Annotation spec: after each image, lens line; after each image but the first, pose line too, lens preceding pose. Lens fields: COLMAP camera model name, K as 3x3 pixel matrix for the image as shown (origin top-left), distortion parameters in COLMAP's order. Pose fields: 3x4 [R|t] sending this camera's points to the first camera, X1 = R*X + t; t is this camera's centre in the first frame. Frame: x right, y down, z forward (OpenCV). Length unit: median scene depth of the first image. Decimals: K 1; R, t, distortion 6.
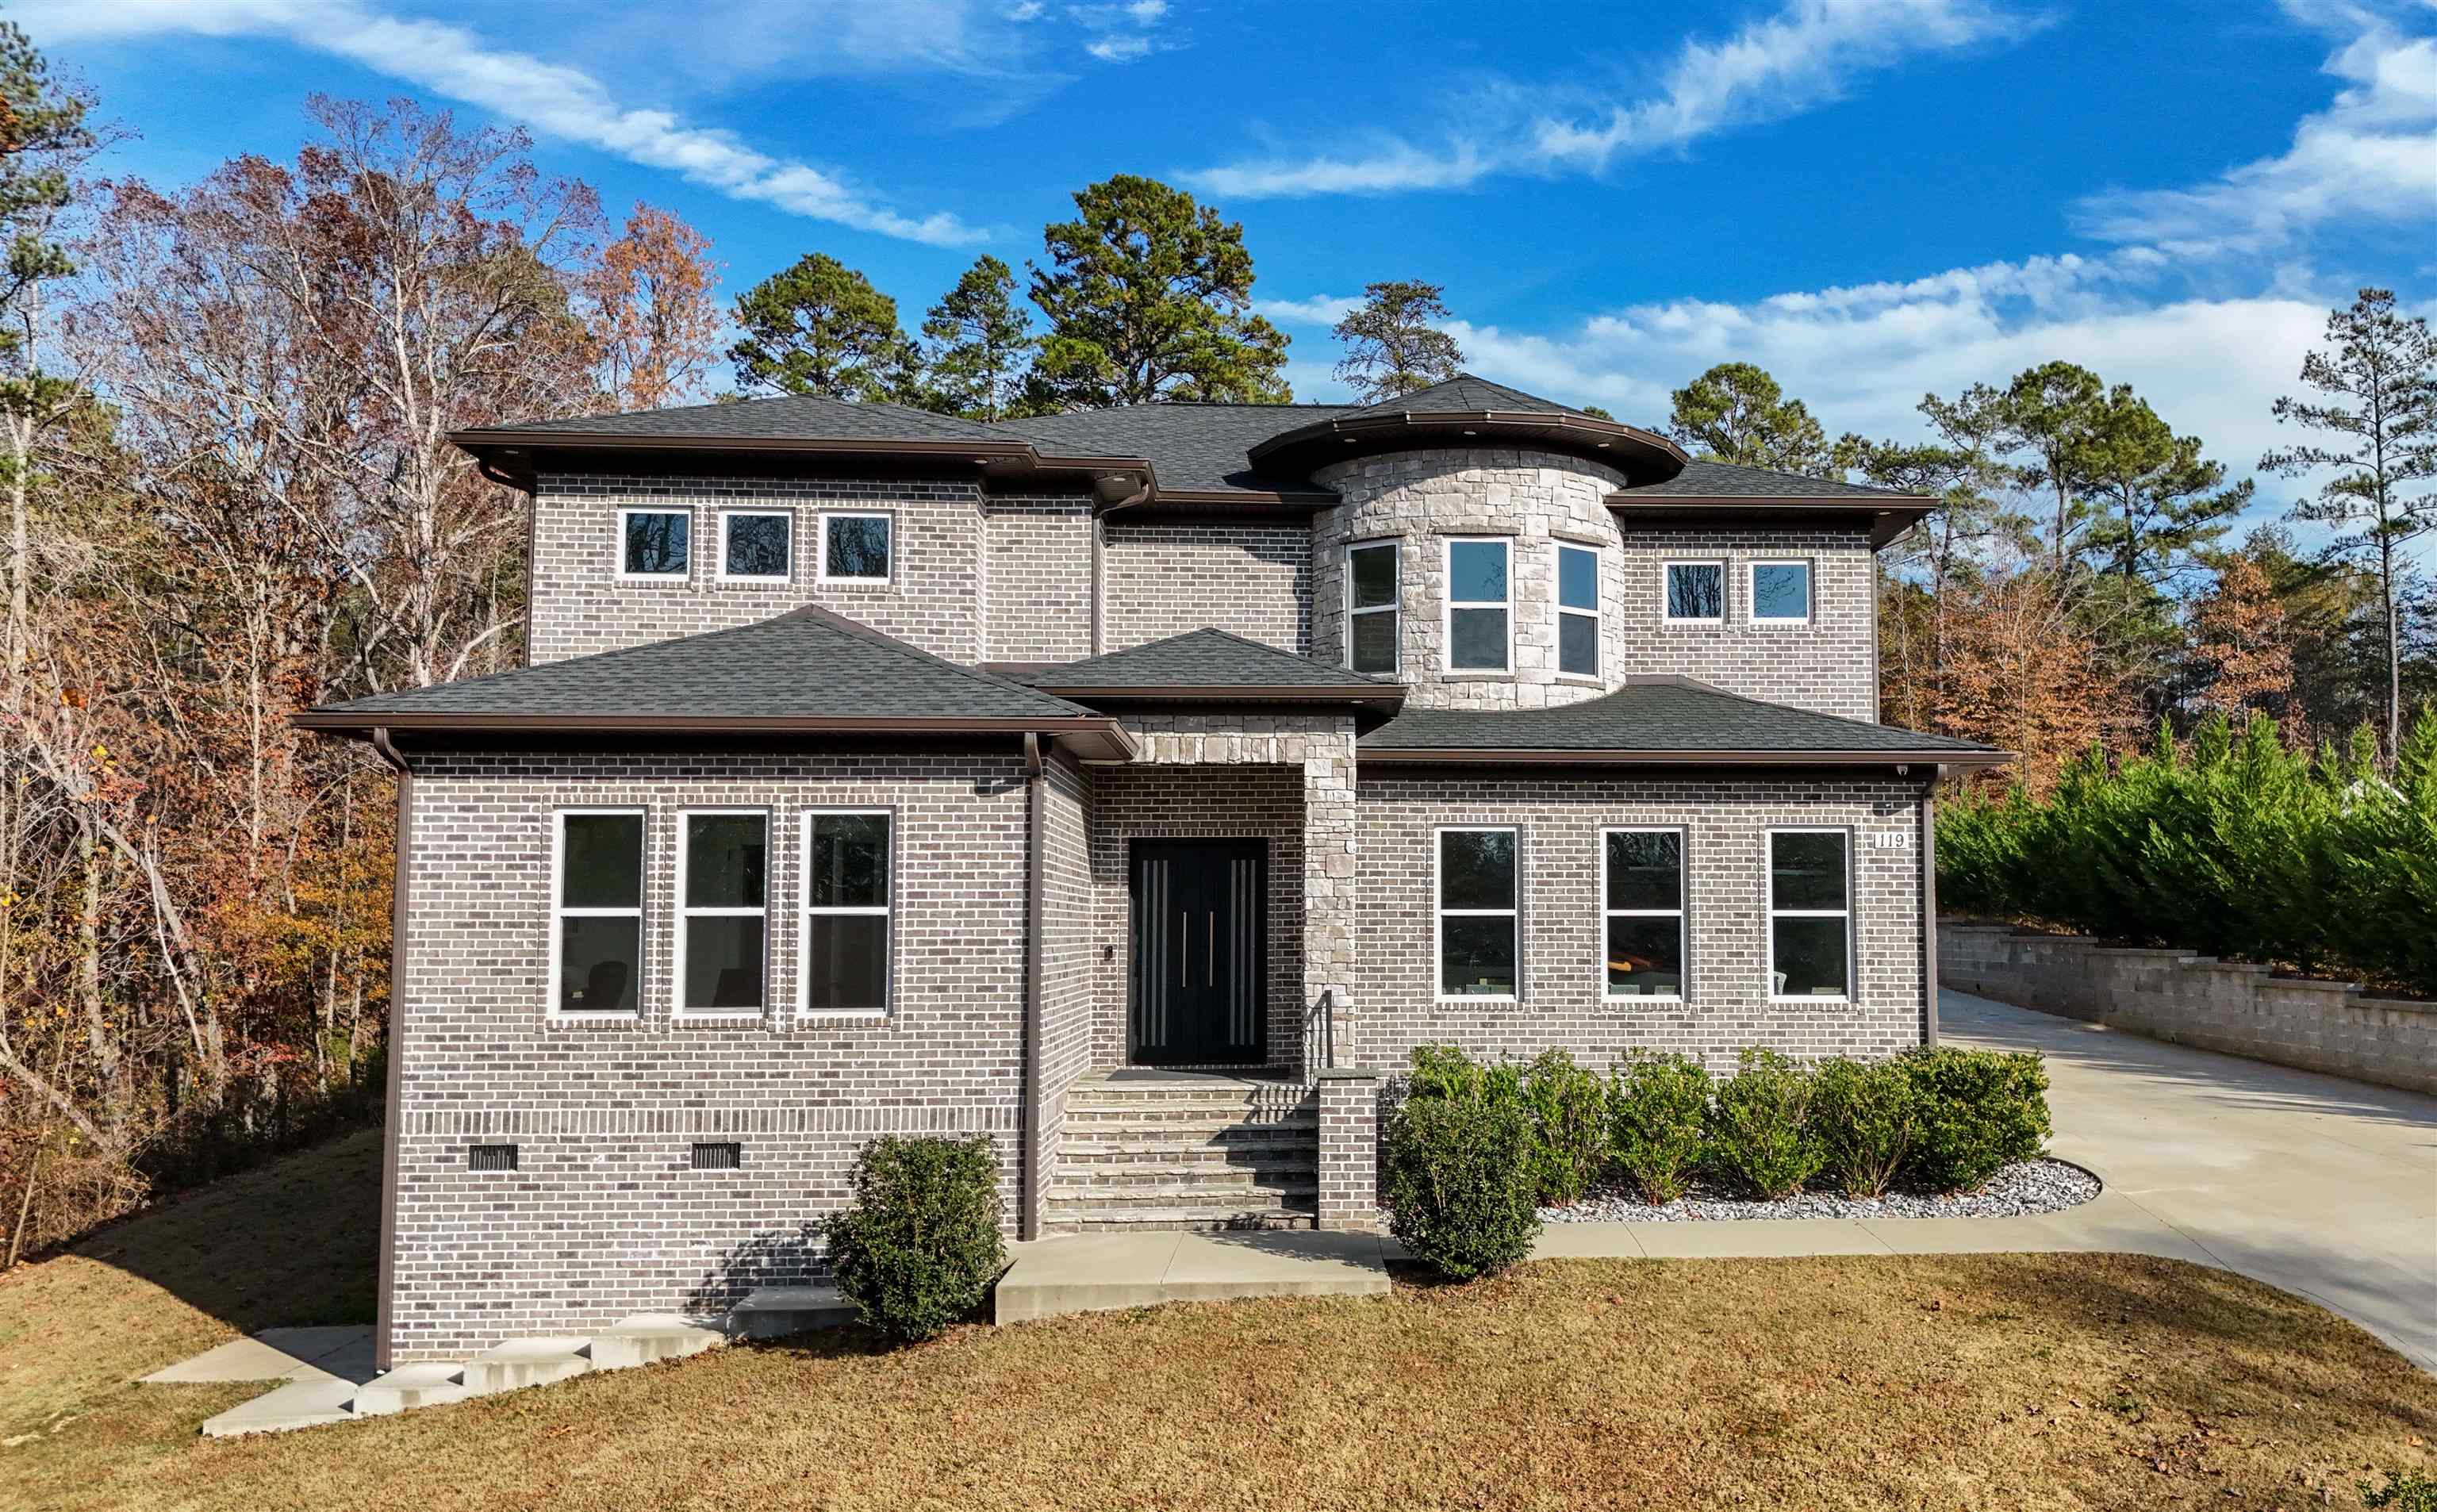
lens RADIAL K [[1999.4, 0, 1419.8], [0, 1999.4, 784.9], [0, 0, 1]] dist [0.158444, -0.351482]
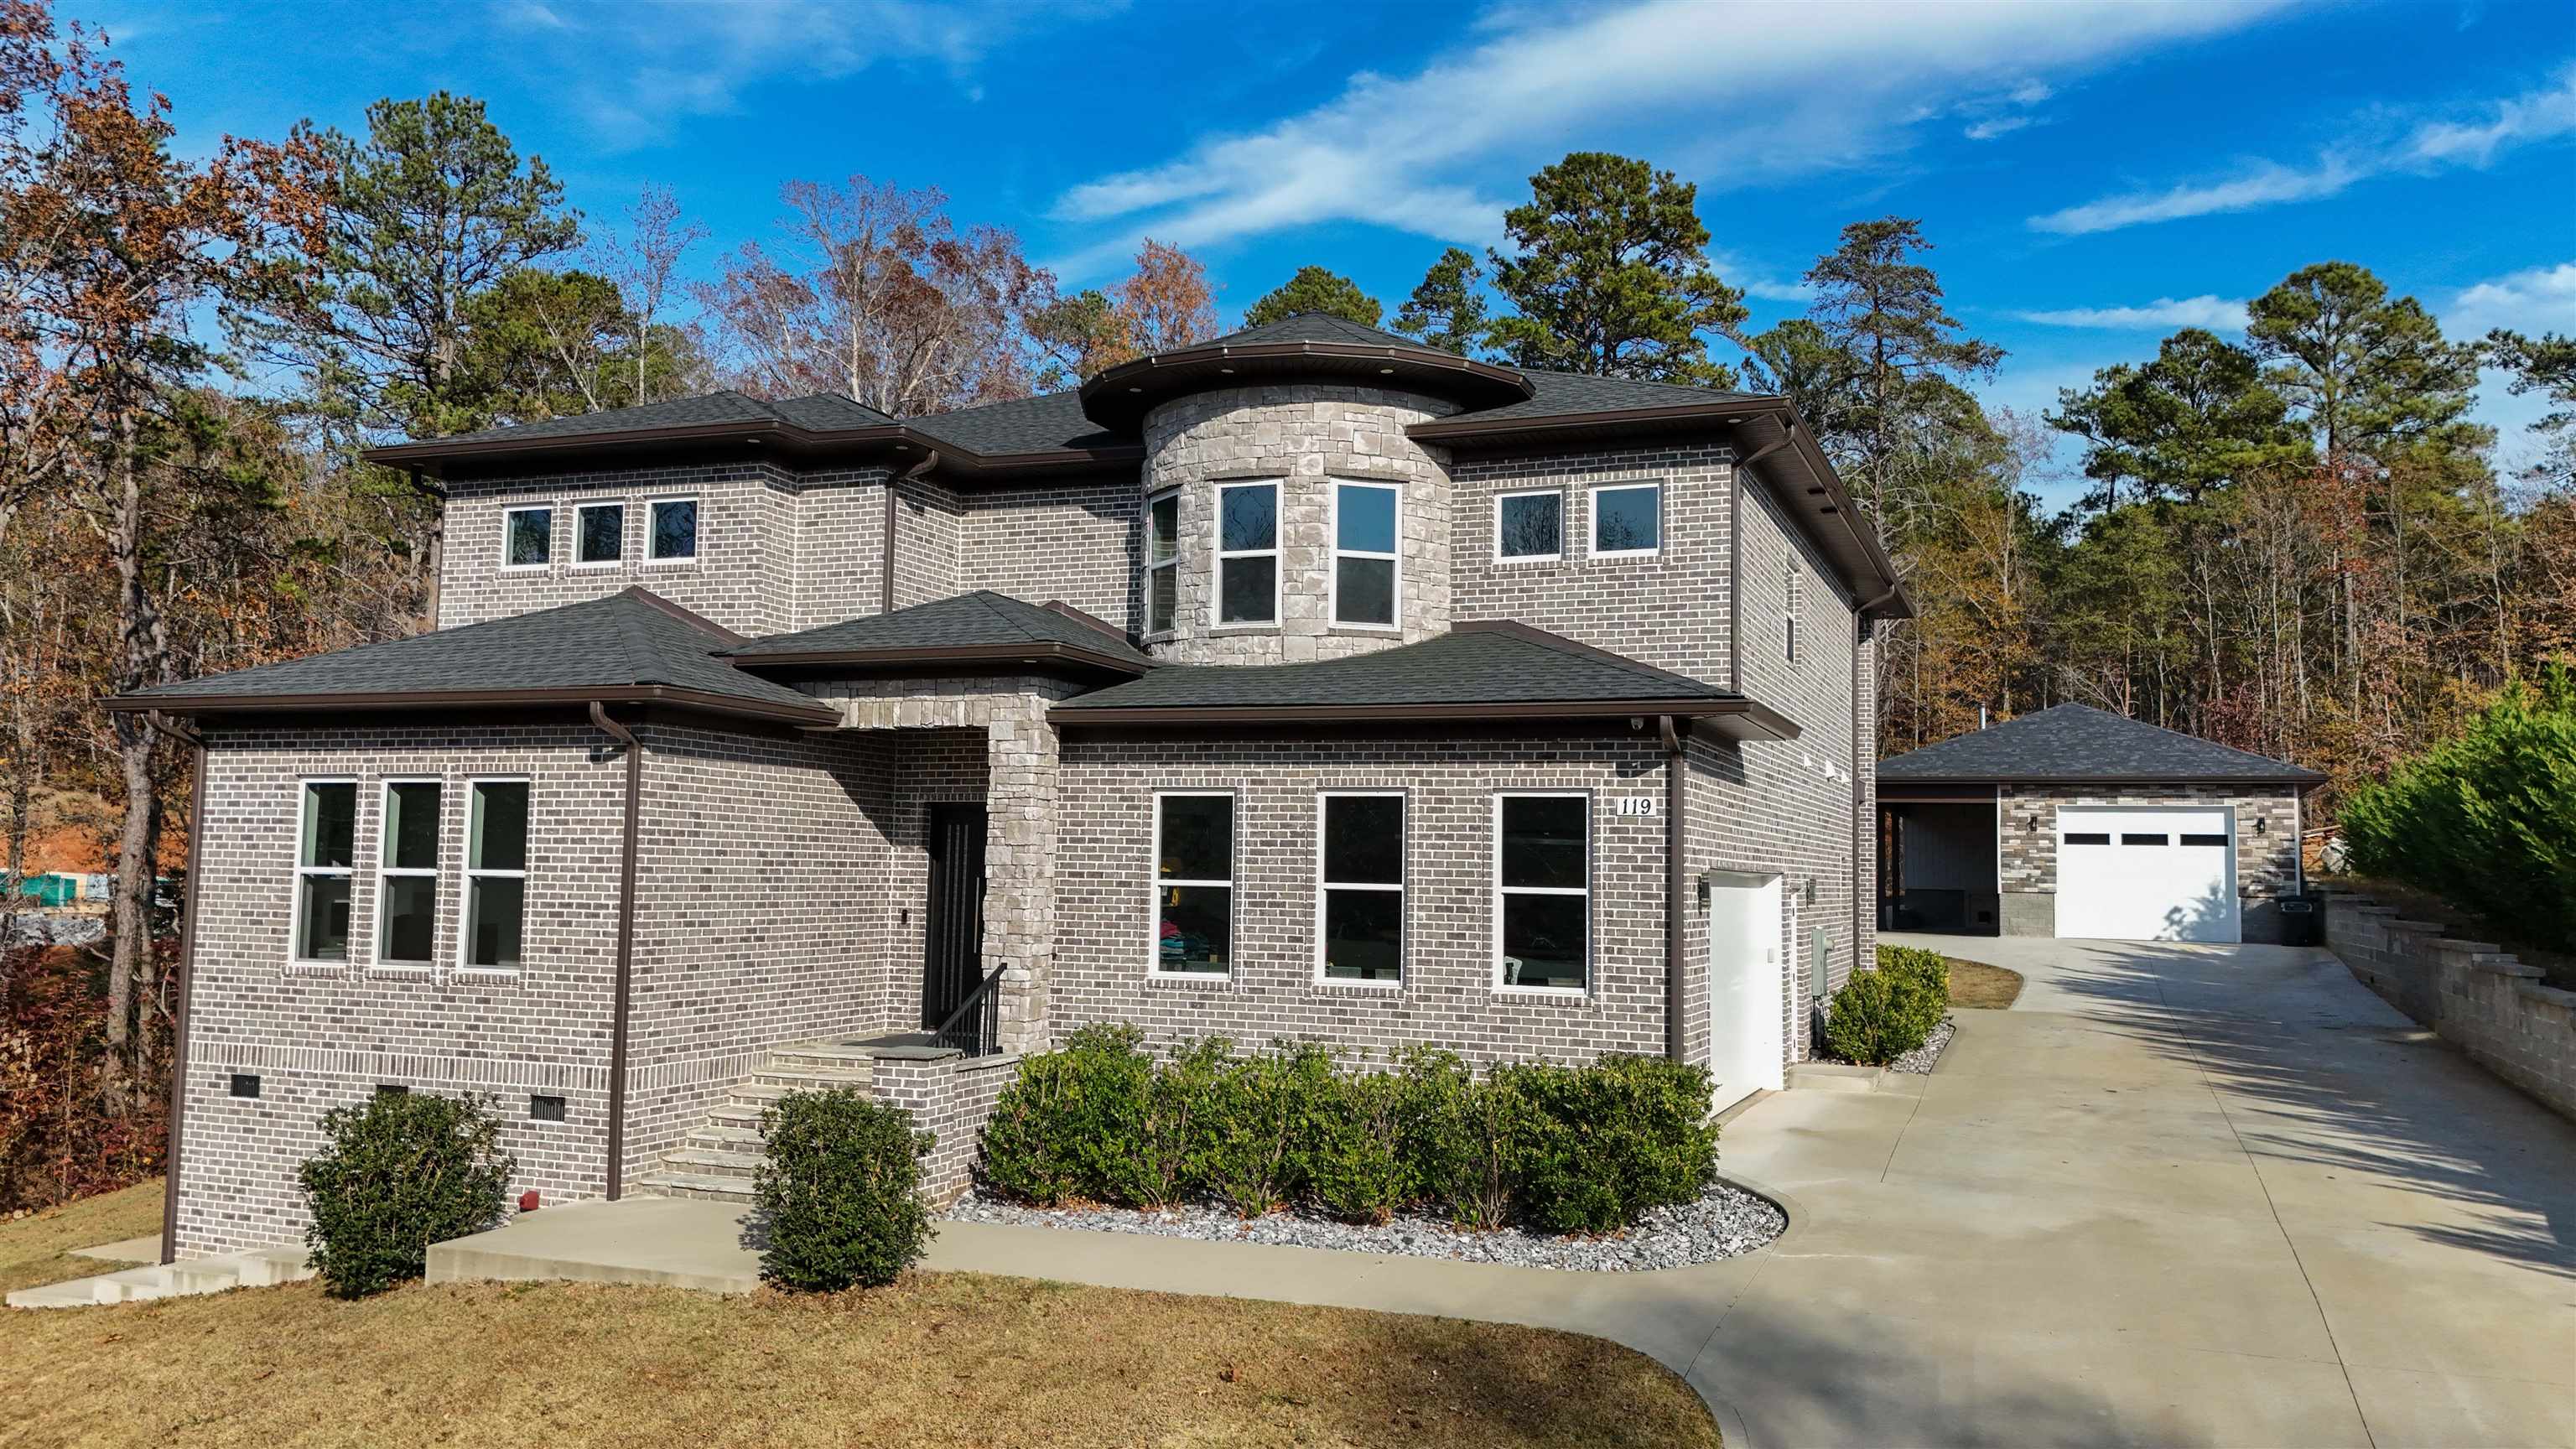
lens RADIAL K [[1894.8, 0, 1328.9], [0, 1894.8, 720.3], [0, 0, 1]] dist [0.083360, -0.109040]
pose [[0.913785, -0.016331, -0.405871, 0.513422], [0.011259, 0.999826, -0.014882, 0.002070], [0.406043, 0.009029, 0.913809, 0.253619]]
